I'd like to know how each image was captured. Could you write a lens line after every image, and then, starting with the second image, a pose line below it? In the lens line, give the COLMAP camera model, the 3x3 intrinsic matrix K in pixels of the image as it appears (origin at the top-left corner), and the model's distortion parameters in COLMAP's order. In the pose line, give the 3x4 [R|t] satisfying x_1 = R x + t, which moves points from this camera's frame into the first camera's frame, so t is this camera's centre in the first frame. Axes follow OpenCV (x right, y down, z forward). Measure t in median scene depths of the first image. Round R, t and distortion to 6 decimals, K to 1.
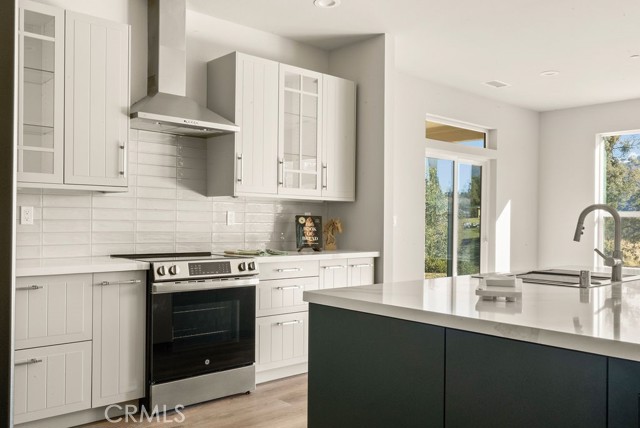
lens RADIAL K [[569.4, 0, 320.1], [0, 569.4, 220.3], [0, 0, 1]] dist [0.065007, 0.000200]
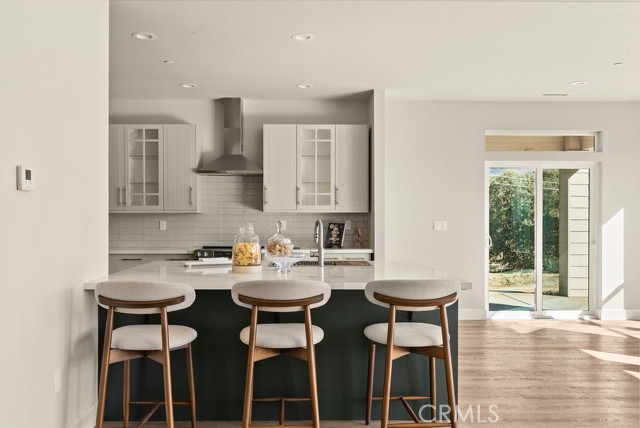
lens RADIAL K [[607.1, 0, 320.0], [0, 607.1, 212.4], [0, 0, 1]] dist [0.023304, 0.000000]
pose [[0.745296, -0.016242, -0.666536, 0.979514], [0.009381, 0.999860, -0.013876, -0.014149], [0.666668, 0.004089, 0.745344, -0.165182]]
